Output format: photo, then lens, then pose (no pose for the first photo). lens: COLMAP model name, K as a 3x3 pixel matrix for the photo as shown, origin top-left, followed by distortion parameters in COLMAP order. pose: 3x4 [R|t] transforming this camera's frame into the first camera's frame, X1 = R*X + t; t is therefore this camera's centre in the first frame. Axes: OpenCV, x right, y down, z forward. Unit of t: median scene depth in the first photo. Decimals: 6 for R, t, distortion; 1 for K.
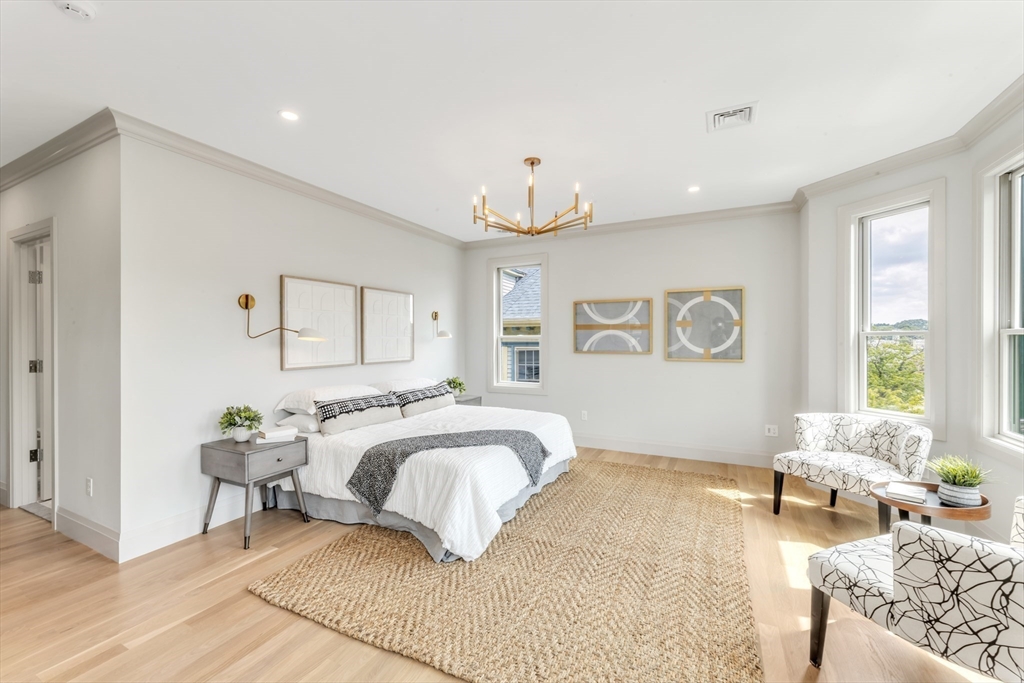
lens RADIAL K [[421.8, 0, 510.5], [0, 421.8, 340.6], [0, 0, 1]] dist [0.000906, 0.000442]
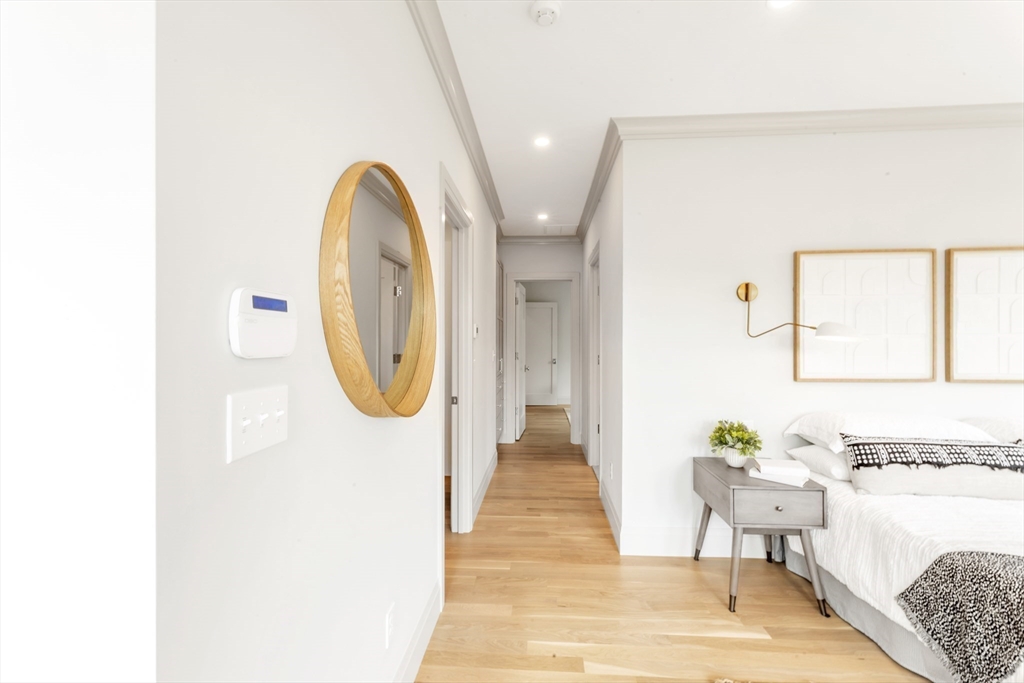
lens RADIAL K [[414.5, 0, 513.1], [0, 414.5, 339.8], [0, 0, 1]] dist [0.000841, -0.000486]
pose [[0.390409, 0.001759, -0.920640, -0.078075], [-0.003107, 0.999995, 0.000593, -0.000178], [0.920636, 0.002629, 0.390412, 0.304428]]
